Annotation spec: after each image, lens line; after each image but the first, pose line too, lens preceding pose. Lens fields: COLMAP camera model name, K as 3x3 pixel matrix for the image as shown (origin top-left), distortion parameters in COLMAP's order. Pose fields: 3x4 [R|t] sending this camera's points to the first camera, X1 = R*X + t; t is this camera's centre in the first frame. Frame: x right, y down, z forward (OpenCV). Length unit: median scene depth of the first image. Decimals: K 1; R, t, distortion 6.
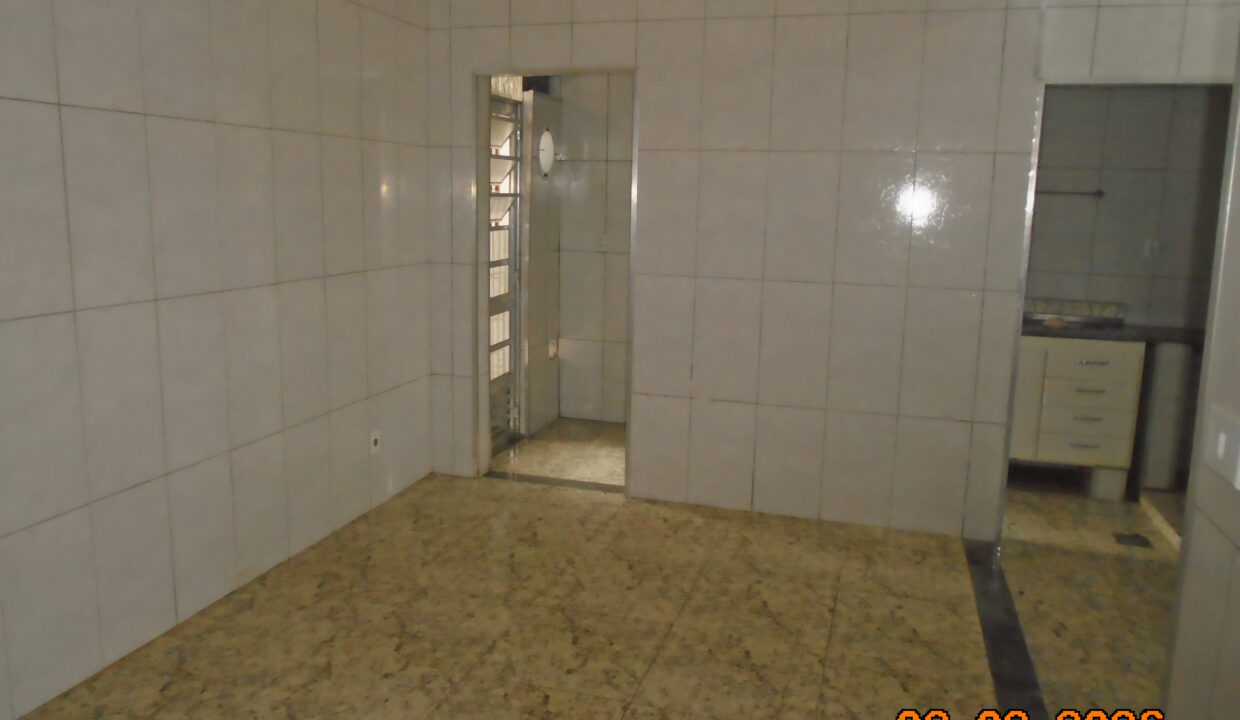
lens RADIAL K [[940.7, 0, 617.9], [0, 940.7, 350.4], [0, 0, 1]] dist [-0.005218, -0.000594]
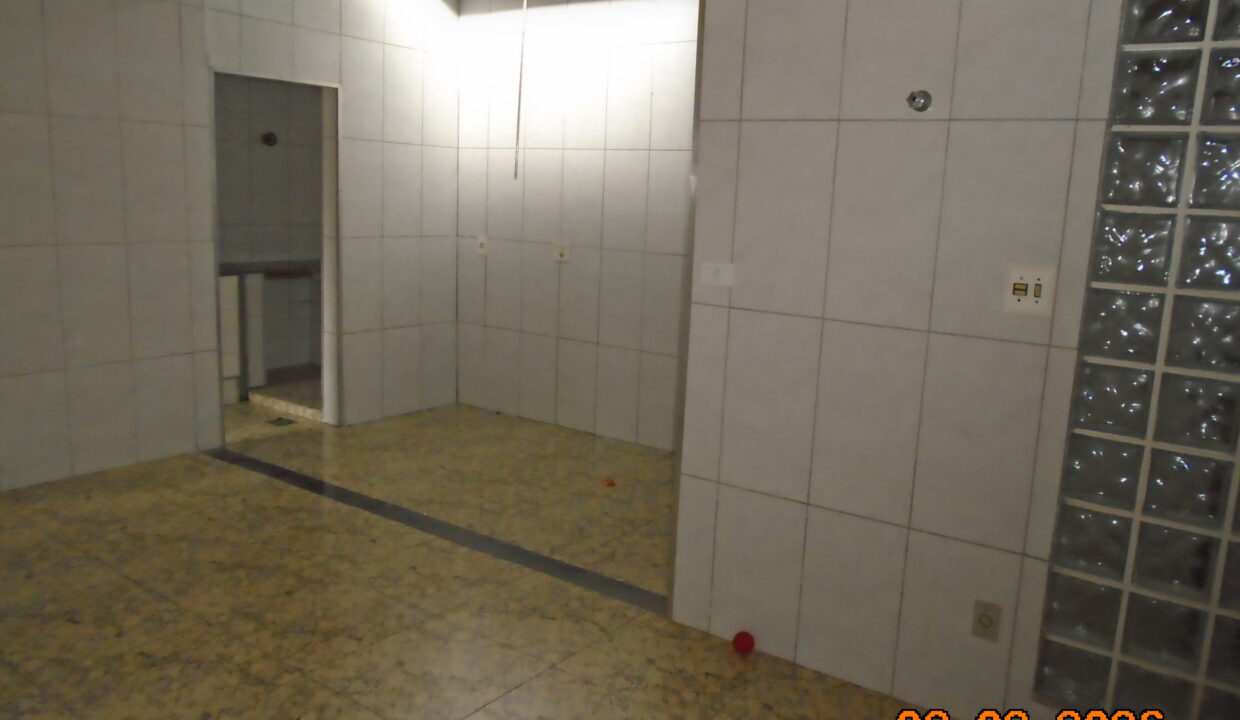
lens RADIAL K [[940.7, 0, 618.4], [0, 940.7, 363.1], [0, 0, 1]] dist [-0.005218, -0.000594]
pose [[0.323183, -0.181993, 0.928672, -0.621705], [0.119675, 0.981315, 0.150661, -0.029225], [-0.938739, 0.062448, 0.338924, 0.105283]]
